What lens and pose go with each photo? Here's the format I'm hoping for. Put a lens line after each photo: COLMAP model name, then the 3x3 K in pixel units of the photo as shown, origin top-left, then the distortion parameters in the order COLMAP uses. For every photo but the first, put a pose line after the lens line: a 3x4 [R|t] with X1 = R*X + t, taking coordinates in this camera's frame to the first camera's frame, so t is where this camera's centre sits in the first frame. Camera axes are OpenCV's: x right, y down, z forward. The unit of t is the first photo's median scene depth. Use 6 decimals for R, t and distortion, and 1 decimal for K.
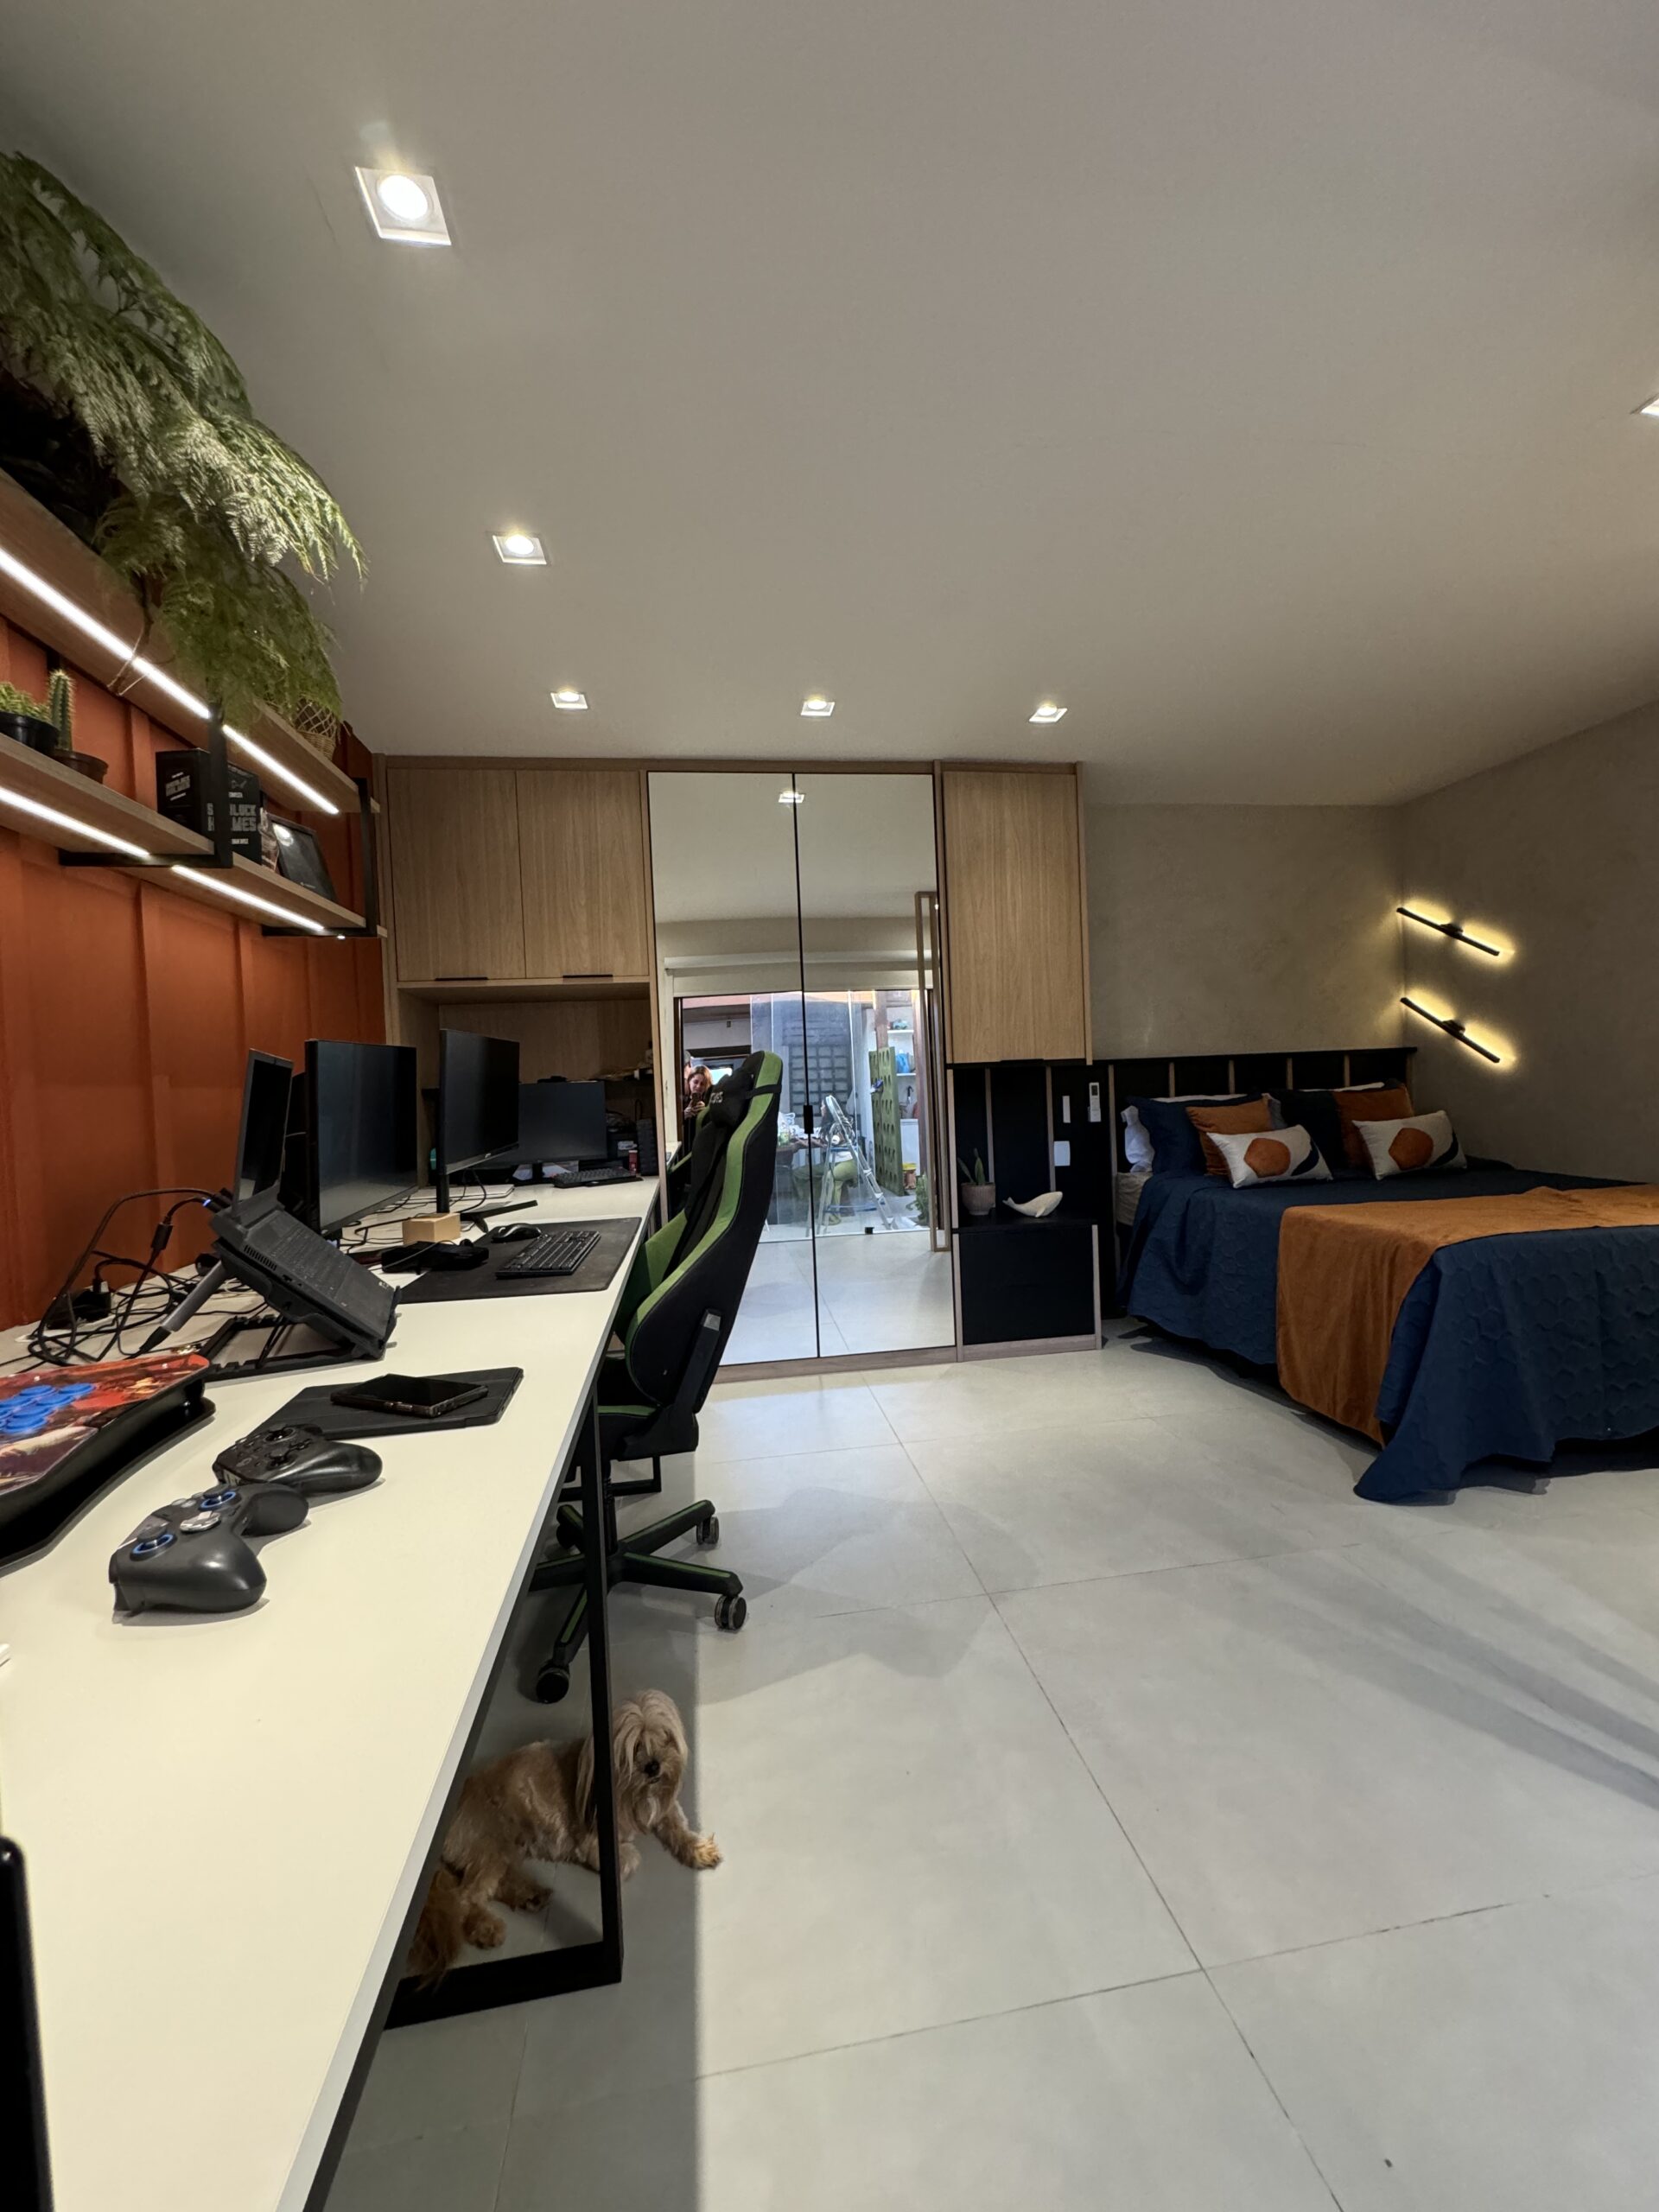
lens RADIAL K [[891.4, 0, 832.0], [0, 891.4, 1112.0], [0, 0, 1]] dist [-0.002848, 0.000241]
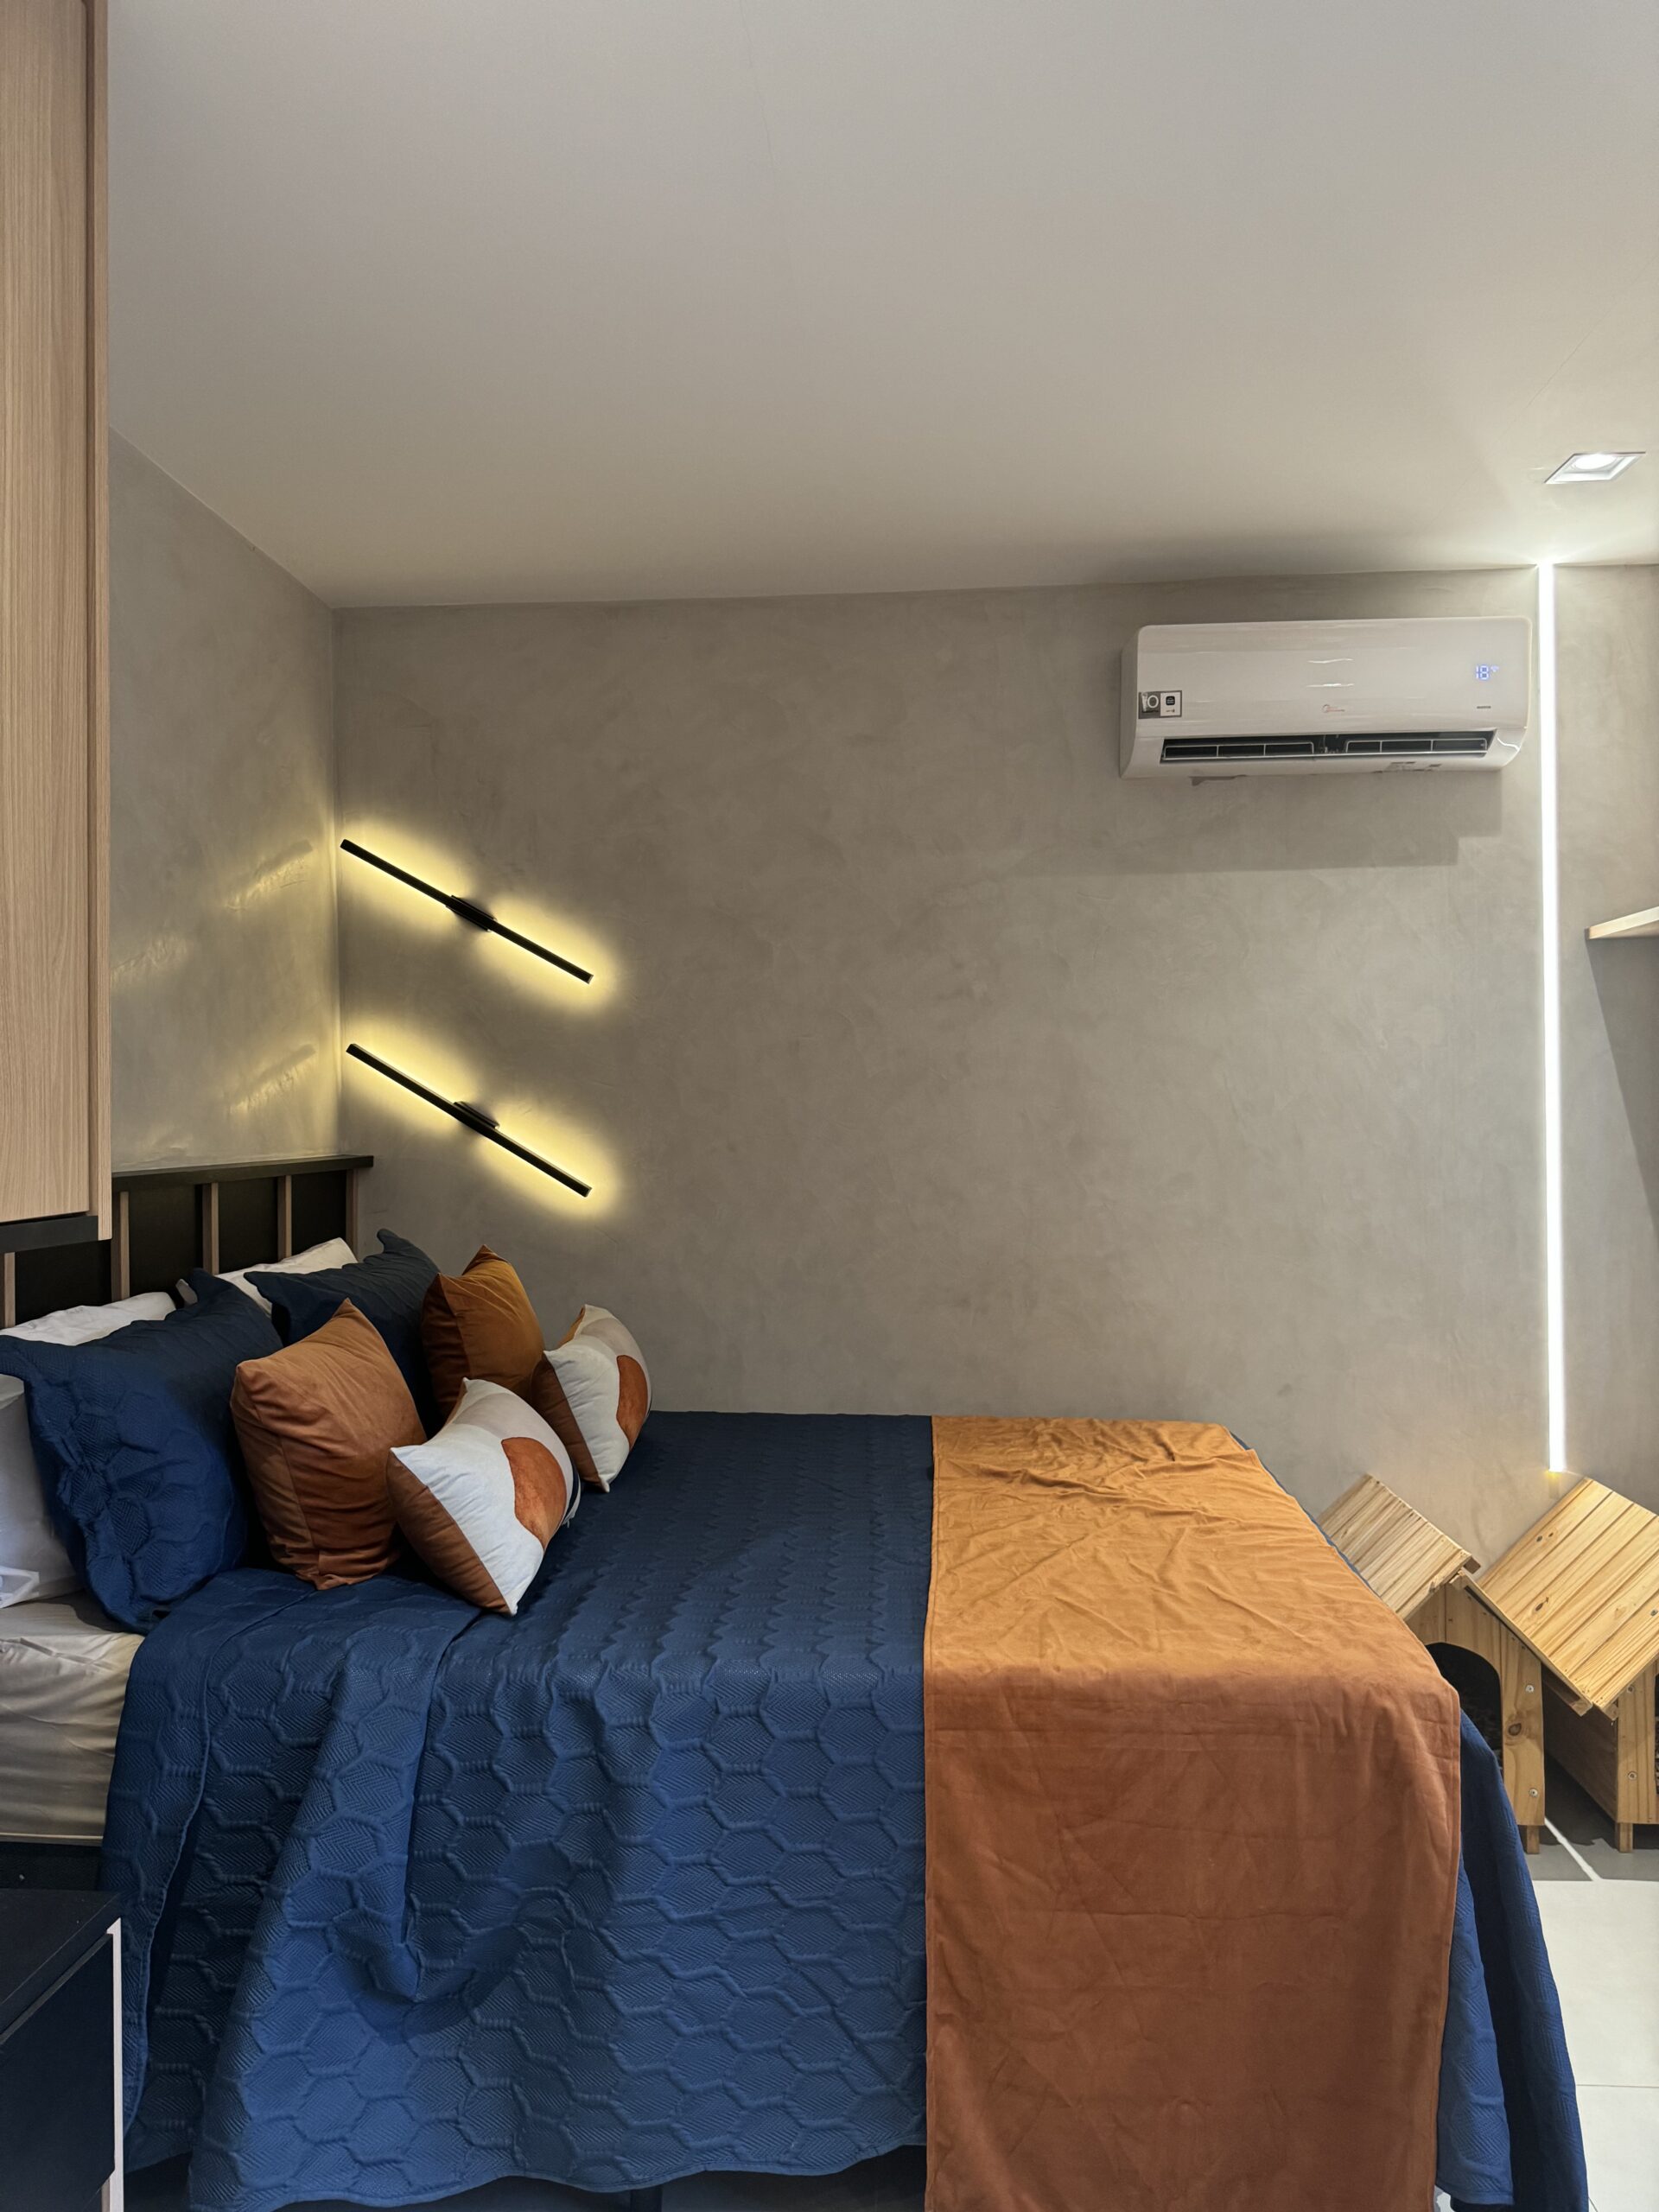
lens RADIAL K [[1556.1, 0, 831.6], [0, 1556.1, 1108.8], [0, 0, 1]] dist [0.067449, -0.096012]
pose [[0.211446, 0.040714, 0.976541, -0.096066], [0.025211, 0.998572, -0.047092, -0.078389], [-0.977065, 0.034576, 0.210117, 0.892099]]
